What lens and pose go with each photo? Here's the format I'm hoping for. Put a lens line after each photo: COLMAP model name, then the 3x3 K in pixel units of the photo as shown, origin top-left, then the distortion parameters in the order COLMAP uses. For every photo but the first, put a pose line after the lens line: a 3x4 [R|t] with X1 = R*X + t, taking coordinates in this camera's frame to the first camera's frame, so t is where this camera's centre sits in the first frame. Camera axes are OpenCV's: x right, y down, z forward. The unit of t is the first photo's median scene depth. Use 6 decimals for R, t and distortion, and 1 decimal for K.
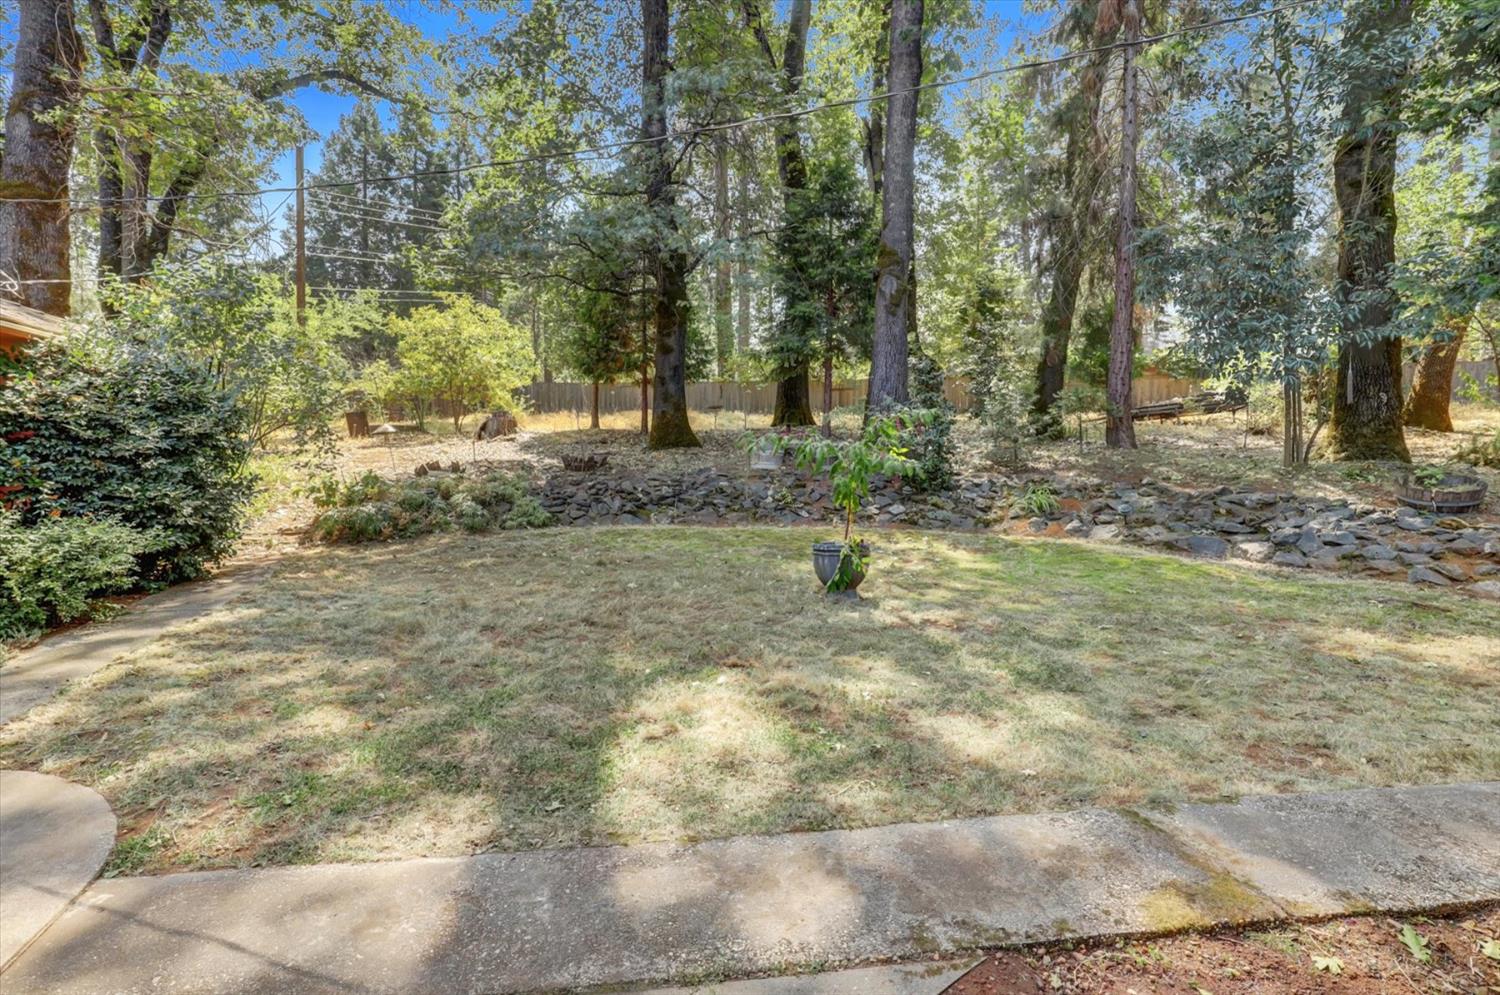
lens RADIAL K [[720.5, 0, 752.8], [0, 720.5, 490.4], [0, 0, 1]] dist [0.000203, -0.000211]
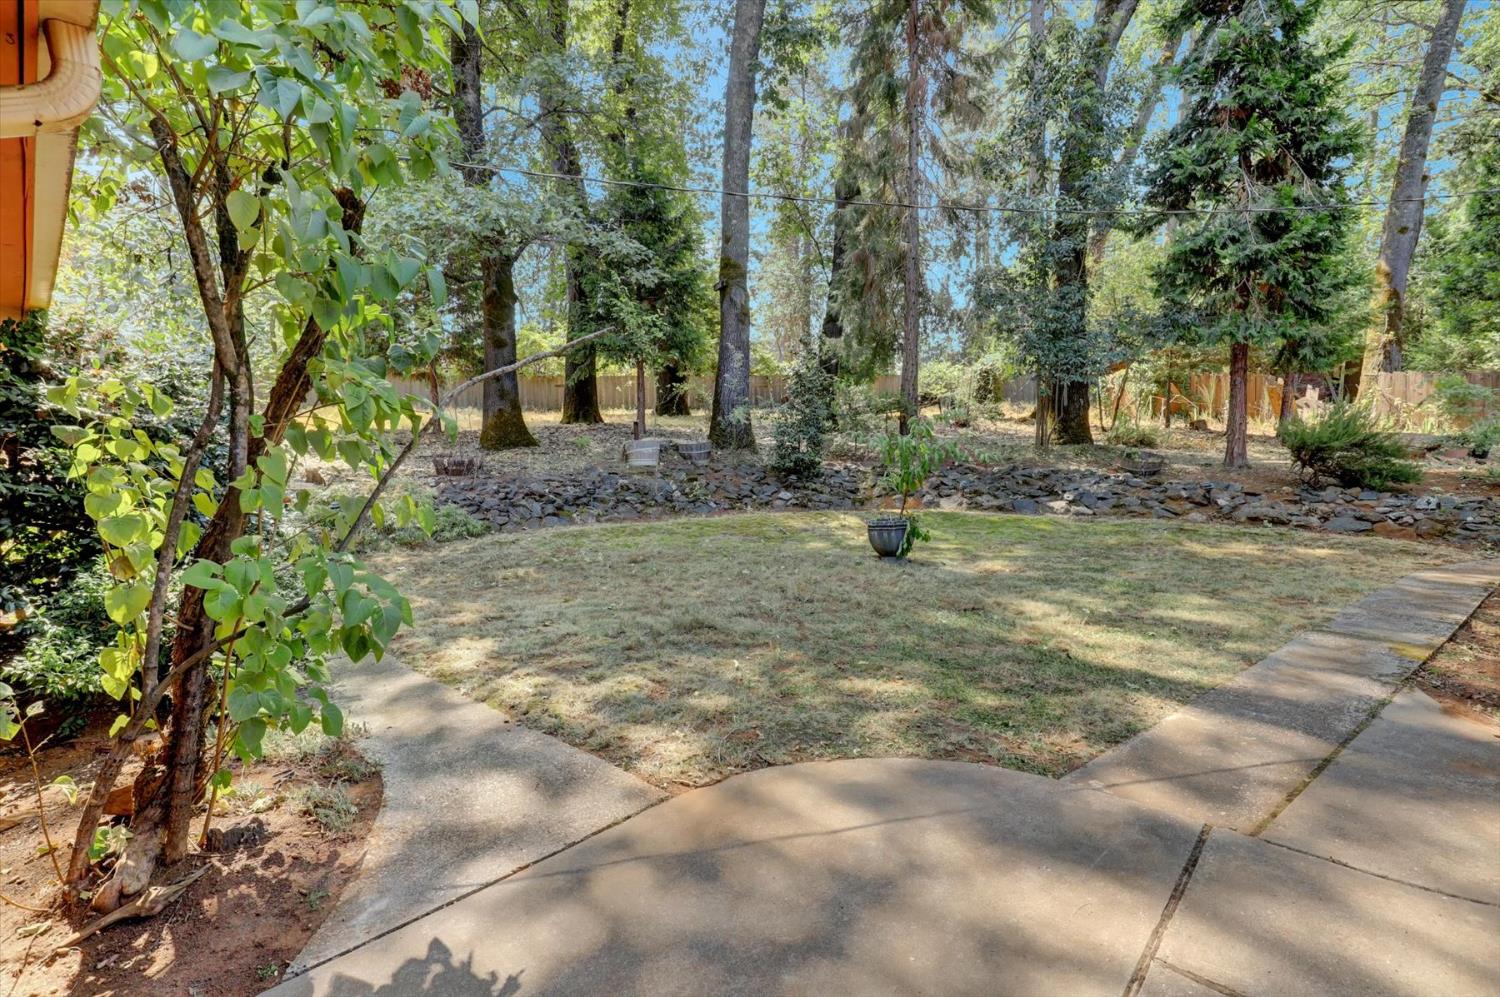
lens RADIAL K [[703.0, 0, 754.1], [0, 703.0, 491.0], [0, 0, 1]] dist [-0.003117, -0.000650]
pose [[0.868064, -0.054812, 0.493416, -0.408752], [0.049801, 0.998487, 0.023304, -0.010329], [-0.493947, 0.004343, 0.869481, 0.033722]]
